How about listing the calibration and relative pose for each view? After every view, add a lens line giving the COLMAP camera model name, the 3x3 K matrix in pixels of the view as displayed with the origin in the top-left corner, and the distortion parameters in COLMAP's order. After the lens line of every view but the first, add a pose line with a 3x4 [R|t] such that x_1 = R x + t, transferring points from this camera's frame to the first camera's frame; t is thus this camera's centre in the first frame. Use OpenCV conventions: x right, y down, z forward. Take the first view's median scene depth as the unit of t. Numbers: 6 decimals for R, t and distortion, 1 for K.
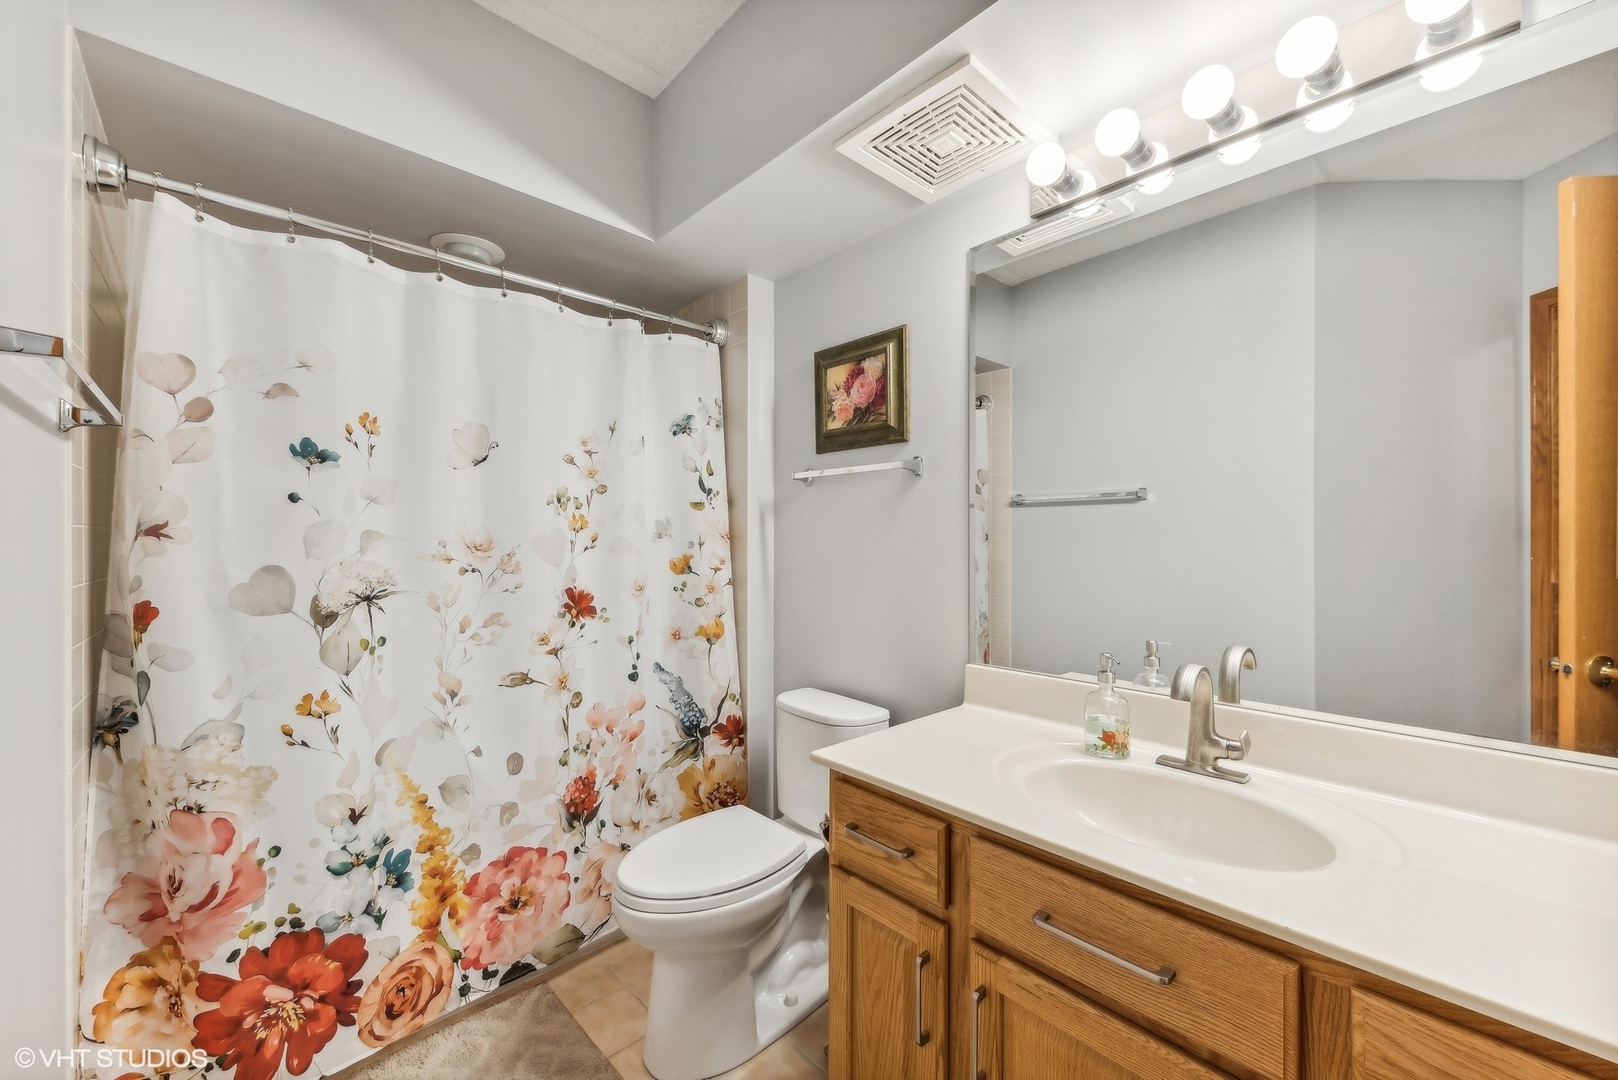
lens RADIAL K [[635.8, 0, 804.4], [0, 635.8, 533.9], [0, 0, 1]] dist [-0.006572, -0.000954]
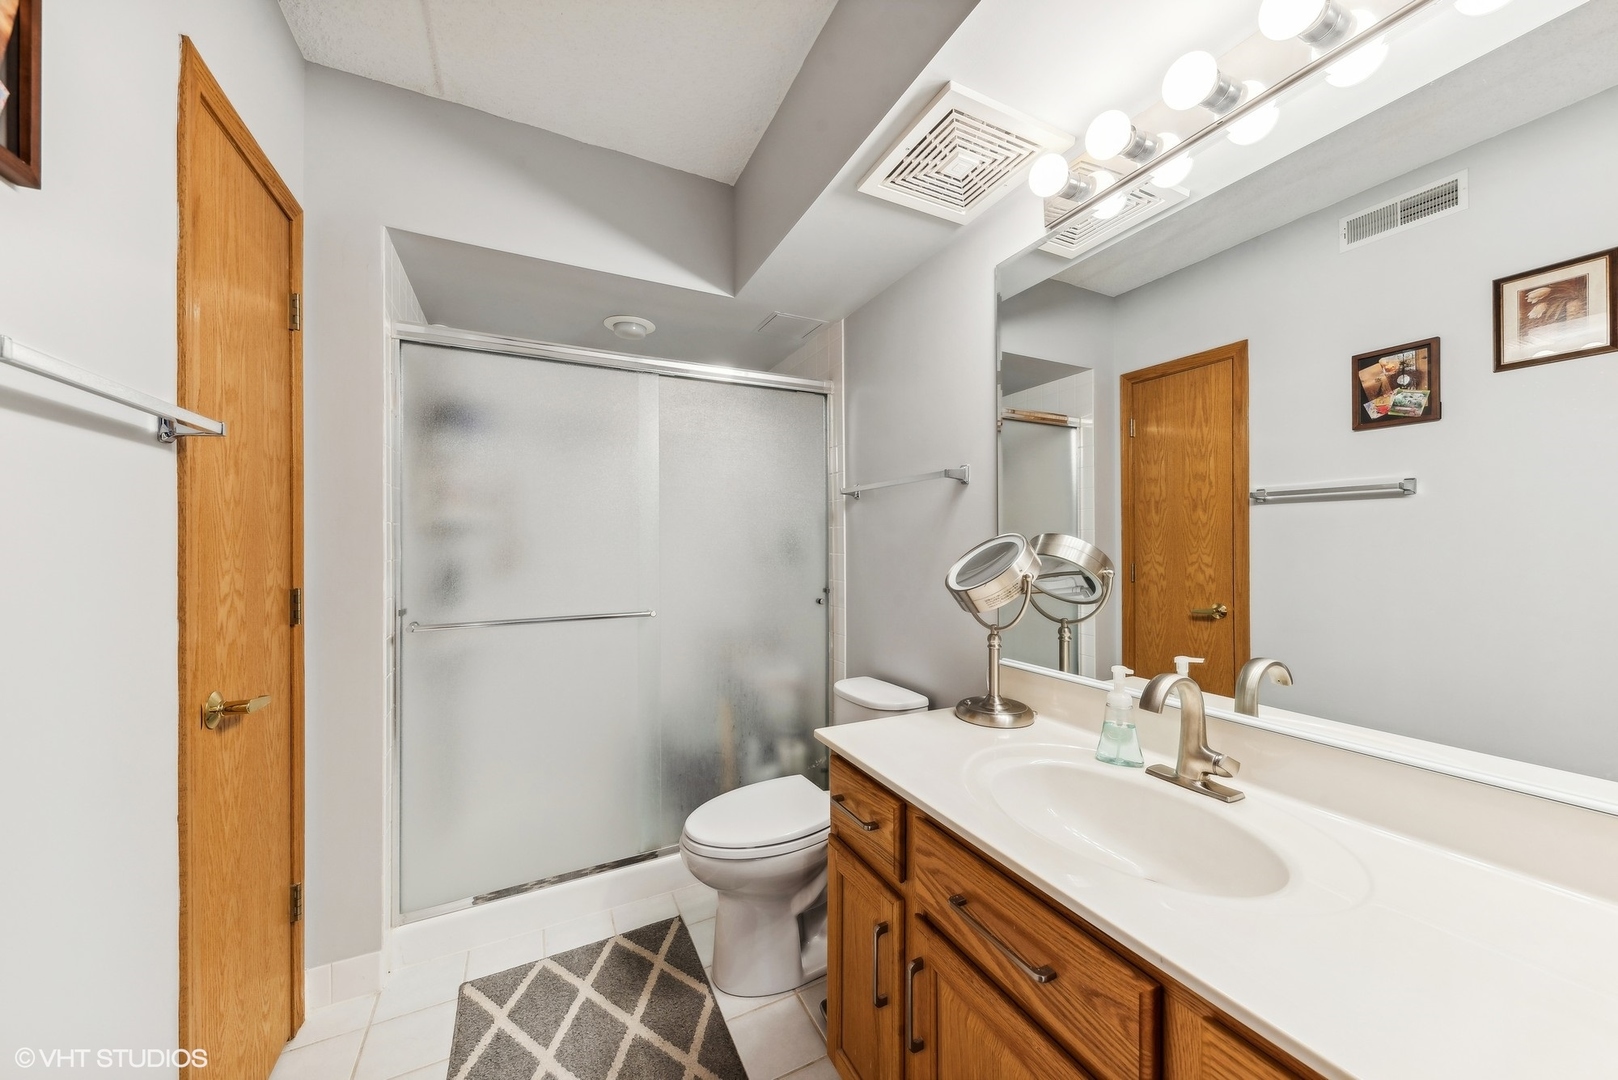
lens RADIAL K [[573.9, 0, 812.7], [0, 573.9, 546.7], [0, 0, 1]] dist [-0.000271, -0.000505]
pose [[0.964302, -0.002107, -0.264797, 0.294805], [0.005017, 0.999934, 0.010313, 0.002150], [0.264758, -0.011273, 0.964249, 0.015719]]
